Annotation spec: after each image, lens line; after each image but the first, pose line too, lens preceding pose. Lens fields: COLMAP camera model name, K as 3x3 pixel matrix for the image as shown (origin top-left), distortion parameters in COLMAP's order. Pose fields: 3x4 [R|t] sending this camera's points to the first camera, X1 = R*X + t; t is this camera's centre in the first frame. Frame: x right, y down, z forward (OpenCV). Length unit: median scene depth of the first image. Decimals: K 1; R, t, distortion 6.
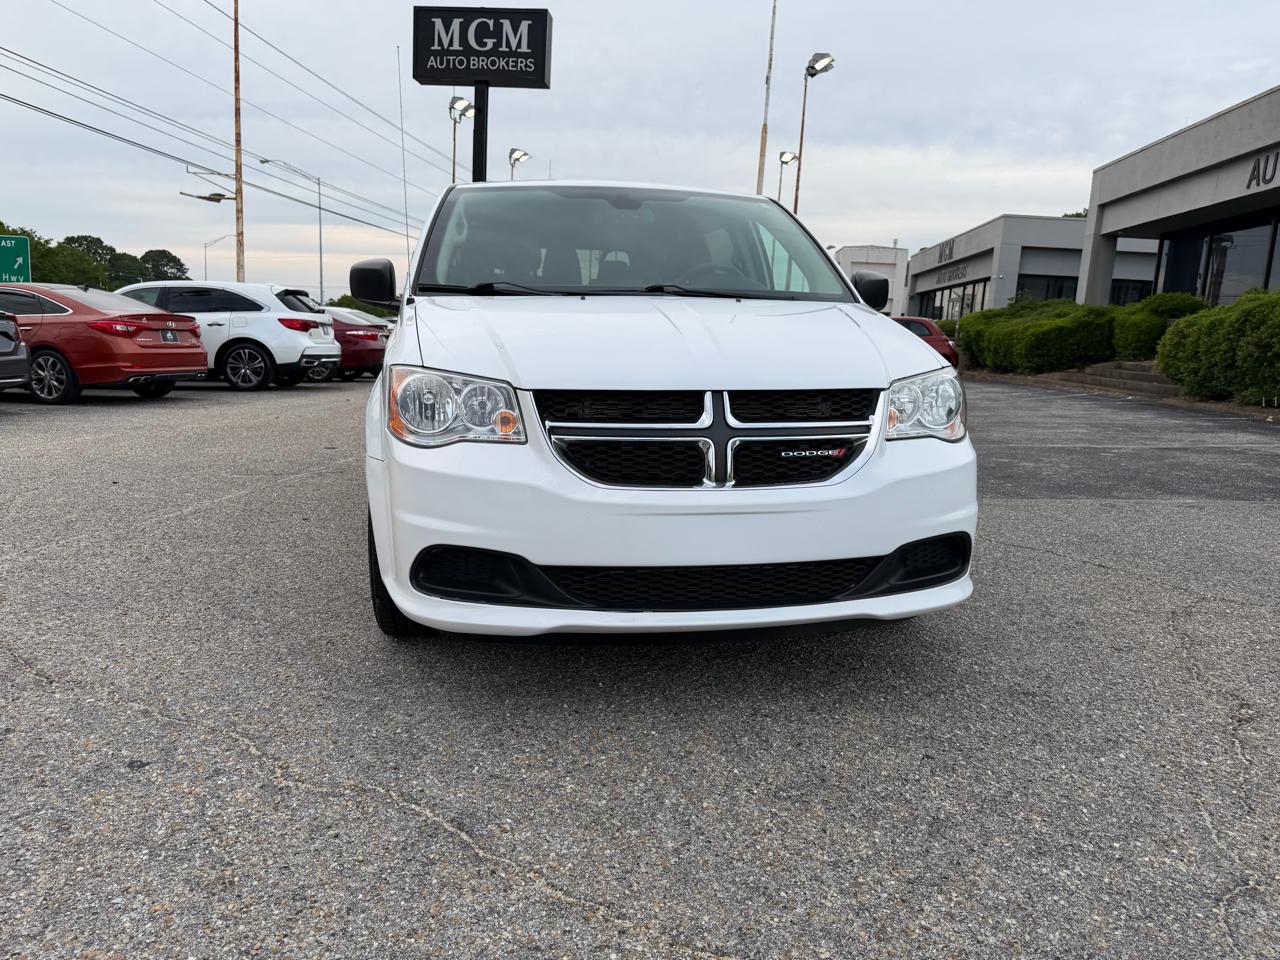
lens RADIAL K [[905.8, 0, 649.5], [0, 905.8, 472.9], [0, 0, 1]] dist [0.008213, -0.012553]
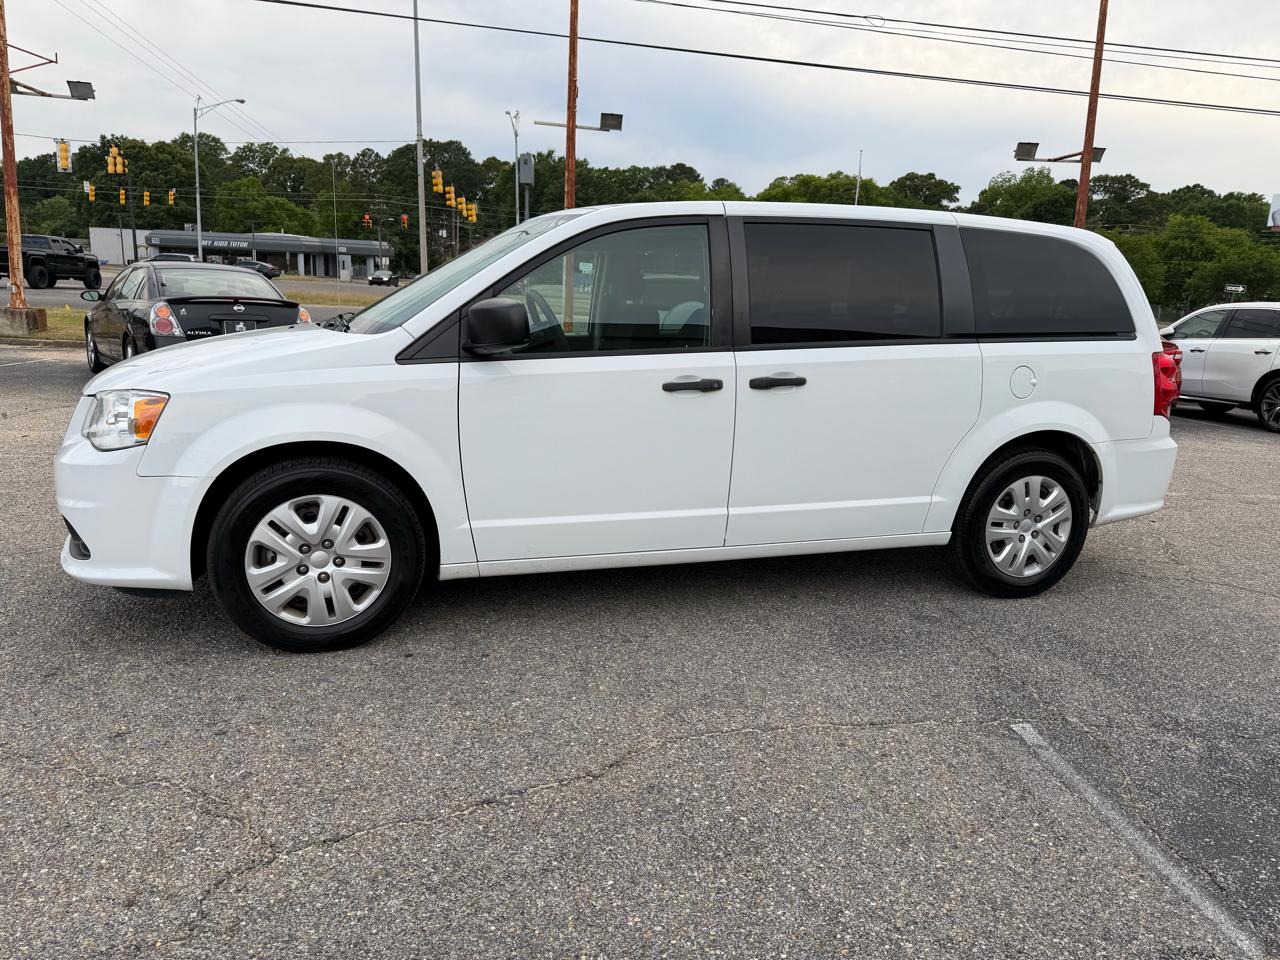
lens RADIAL K [[912.3, 0, 639.8], [0, 912.3, 483.6], [0, 0, 1]] dist [0.045911, -0.062046]
pose [[0.141796, 0.178687, -0.973635, 1.218229], [-0.191398, 0.969961, 0.150139, -0.231888], [0.971216, 0.165062, 0.171737, 1.126175]]
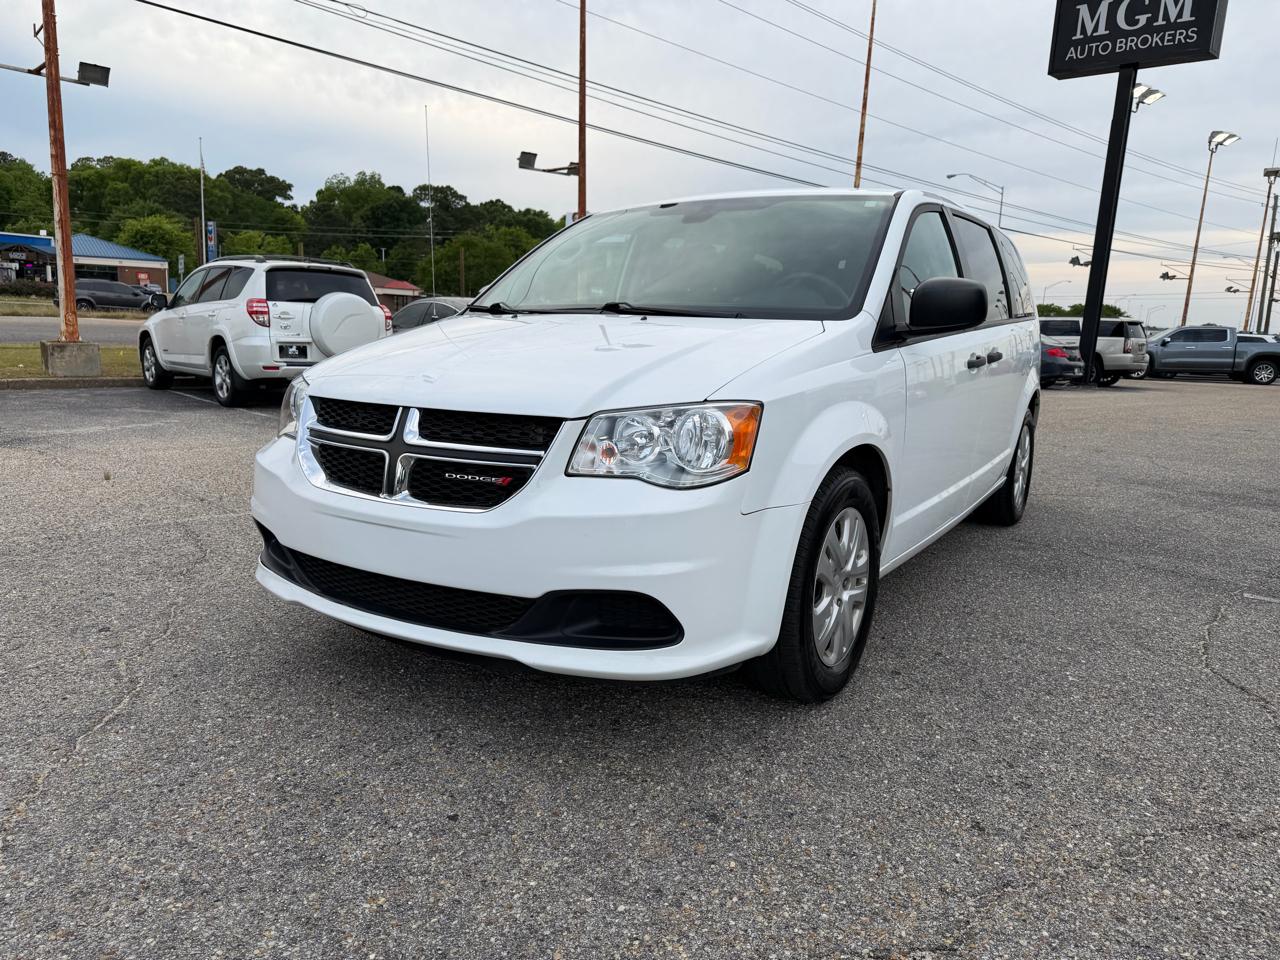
lens RADIAL K [[917.7, 0, 643.6], [0, 917.7, 464.6], [0, 0, 1]] dist [0.006415, -0.010376]
pose [[0.744421, 0.102153, -0.659850, 0.658979], [-0.116665, 0.992925, 0.022099, -0.053824], [0.657439, 0.060530, 0.751073, 0.261339]]
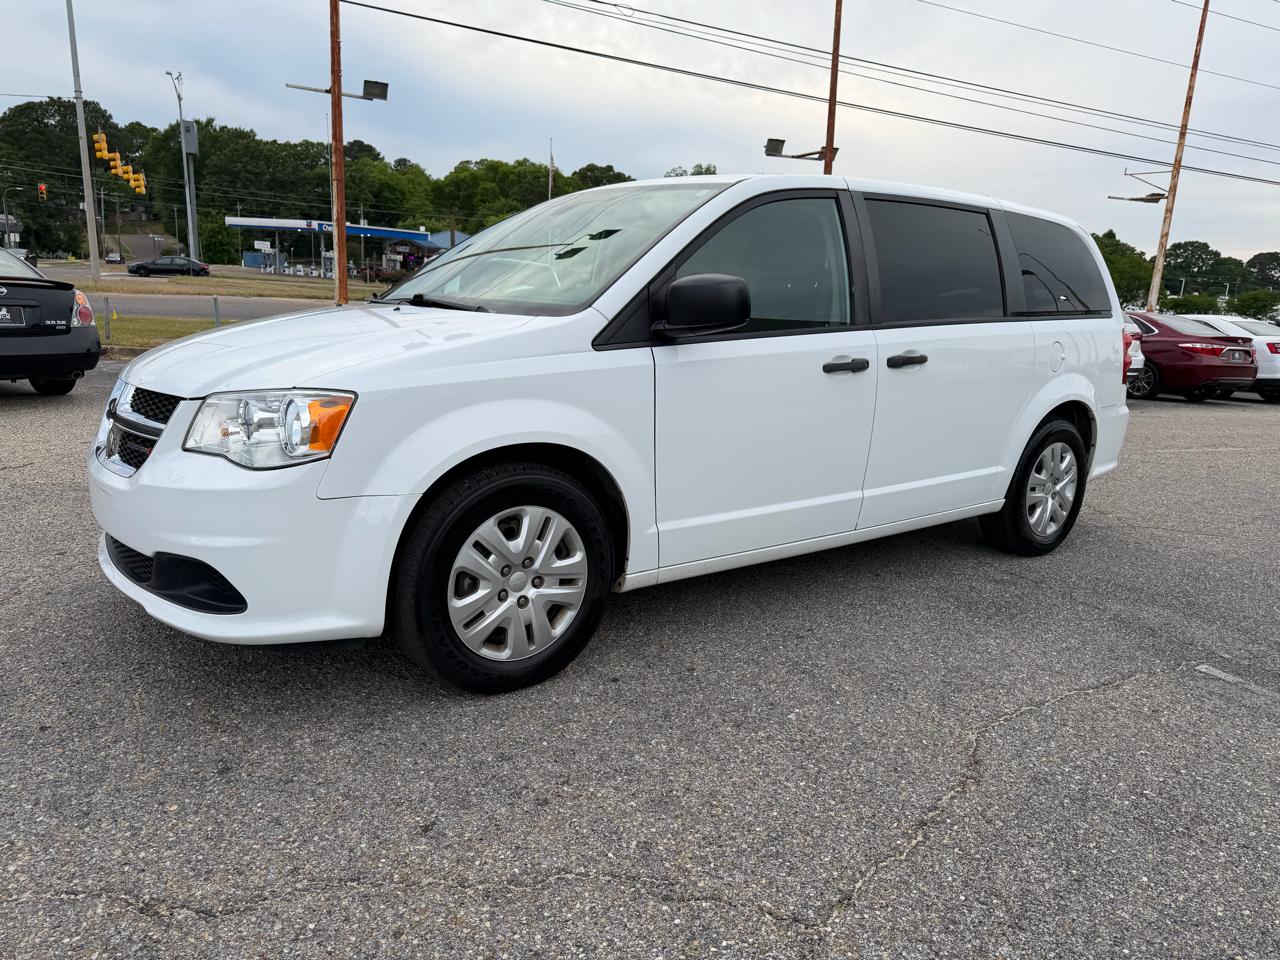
lens RADIAL K [[912.3, 0, 639.8], [0, 912.3, 483.6], [0, 0, 1]] dist [0.045911, -0.062046]
pose [[0.461256, 0.172175, -0.870401, 0.997263], [-0.170040, 0.979962, 0.103737, -0.136697], [0.870821, 0.100154, 0.481290, 0.680313]]
